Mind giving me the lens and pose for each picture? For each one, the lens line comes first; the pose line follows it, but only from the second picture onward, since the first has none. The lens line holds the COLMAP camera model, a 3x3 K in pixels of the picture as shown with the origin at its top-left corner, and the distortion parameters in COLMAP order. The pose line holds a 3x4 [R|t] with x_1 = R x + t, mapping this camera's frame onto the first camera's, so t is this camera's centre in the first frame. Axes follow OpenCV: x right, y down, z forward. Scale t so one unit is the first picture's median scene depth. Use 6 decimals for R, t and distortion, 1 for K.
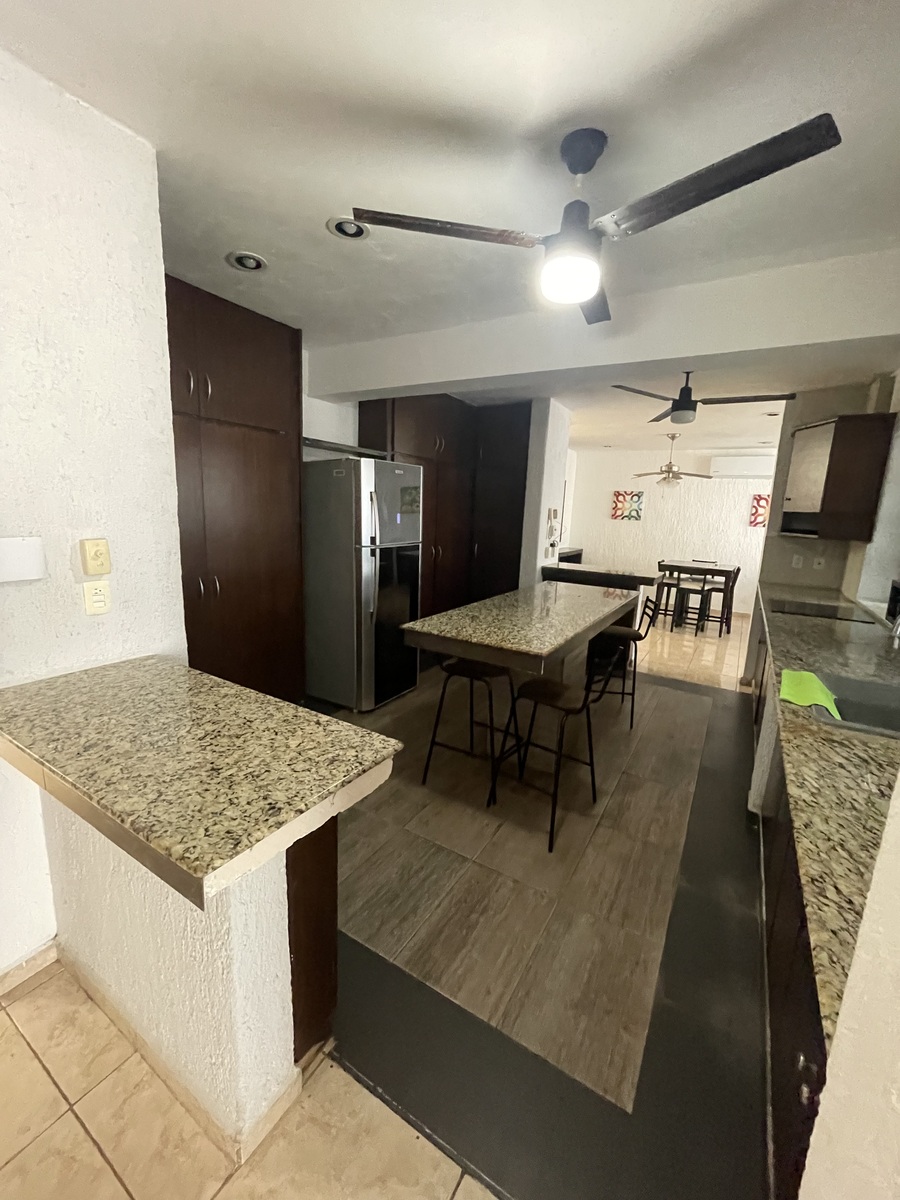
lens RADIAL K [[489.3, 0, 450.4], [0, 489.3, 600.9], [0, 0, 1]] dist [-0.003101, 0.000494]
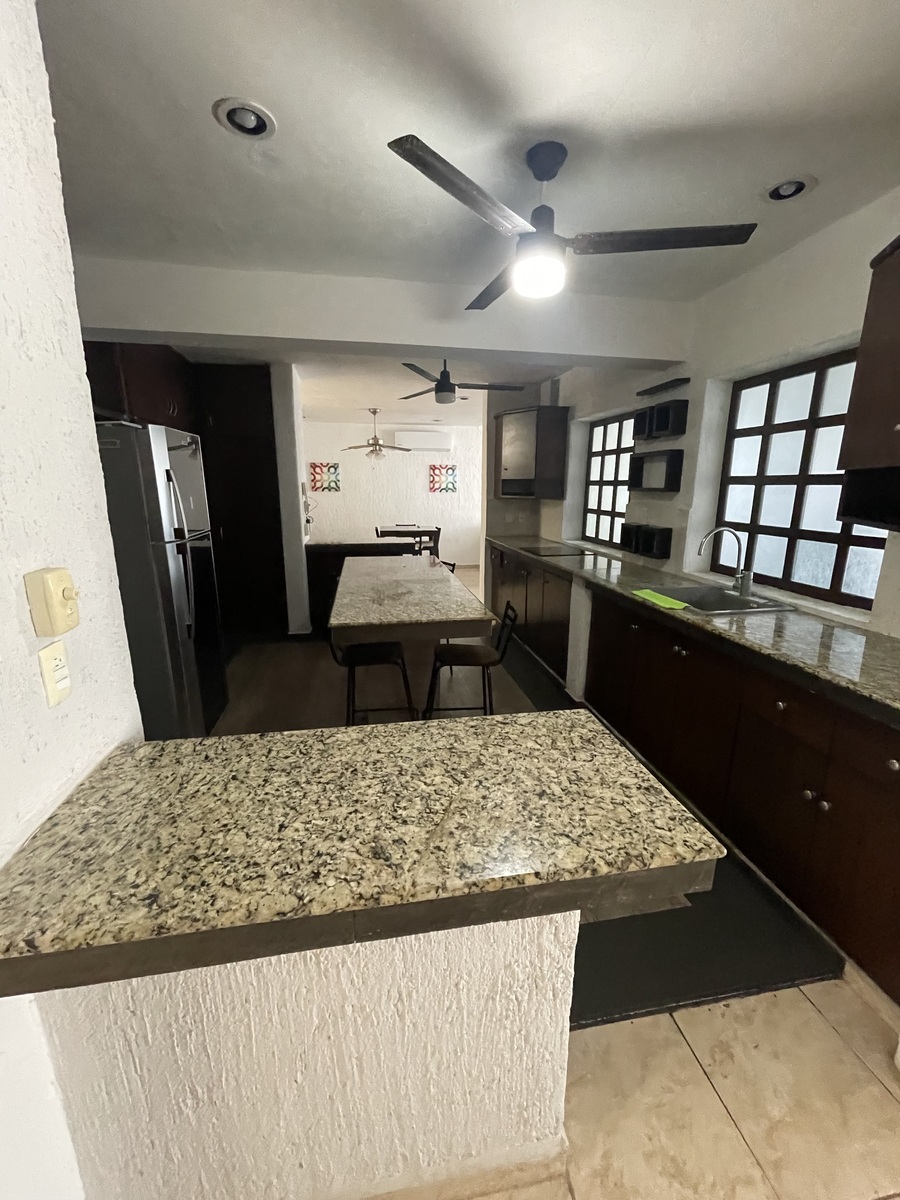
lens RADIAL K [[489.3, 0, 451.7], [0, 489.3, 601.7], [0, 0, 1]] dist [-0.003101, 0.000494]
pose [[0.748878, -0.189352, 0.635081, -0.456274], [0.151700, 0.981847, 0.113859, -0.052418], [-0.645112, 0.011075, 0.764008, 0.173208]]
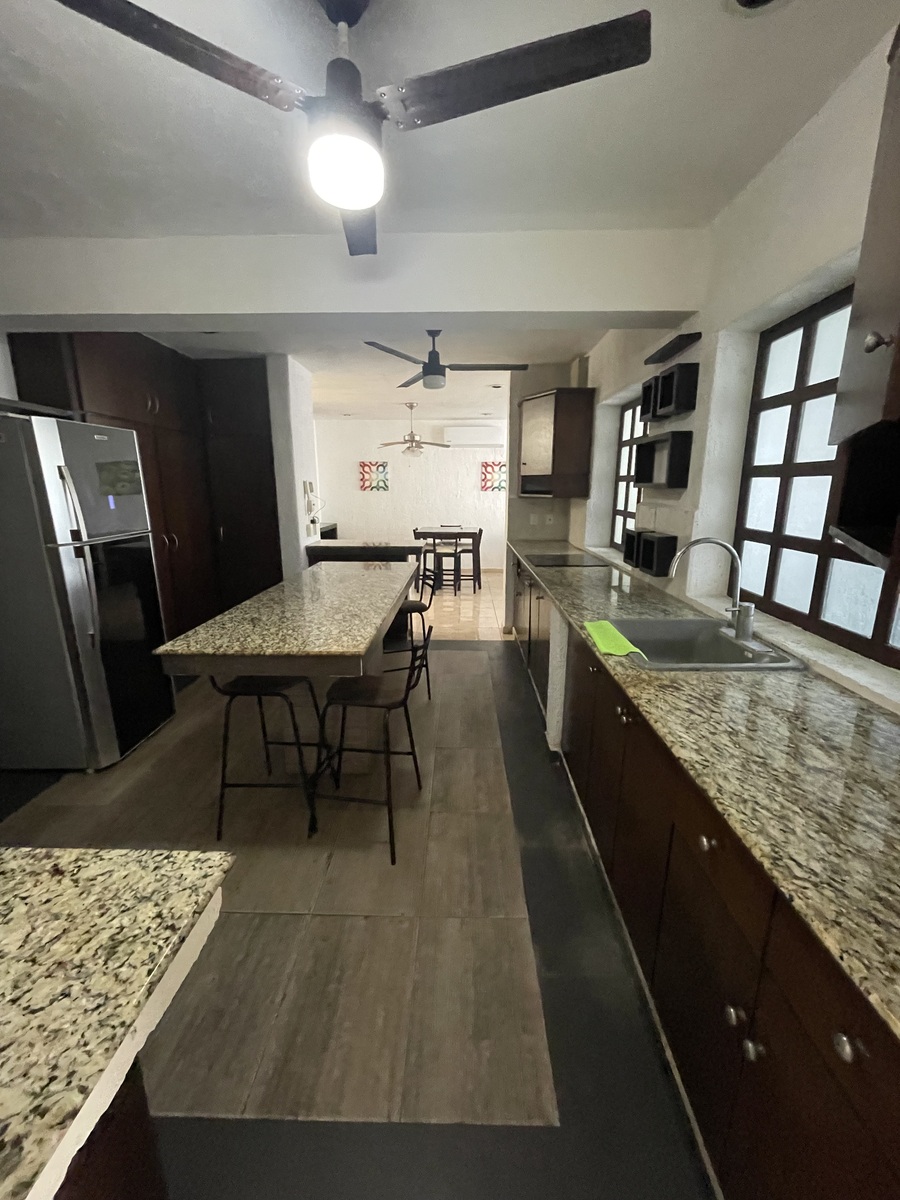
lens RADIAL K [[489.3, 0, 451.8], [0, 489.3, 602.6], [0, 0, 1]] dist [-0.003101, 0.000494]
pose [[0.866327, -0.156960, 0.474174, -0.047835], [0.130675, 0.987500, 0.088134, -0.023569], [-0.482081, -0.014391, 0.876009, 0.148150]]
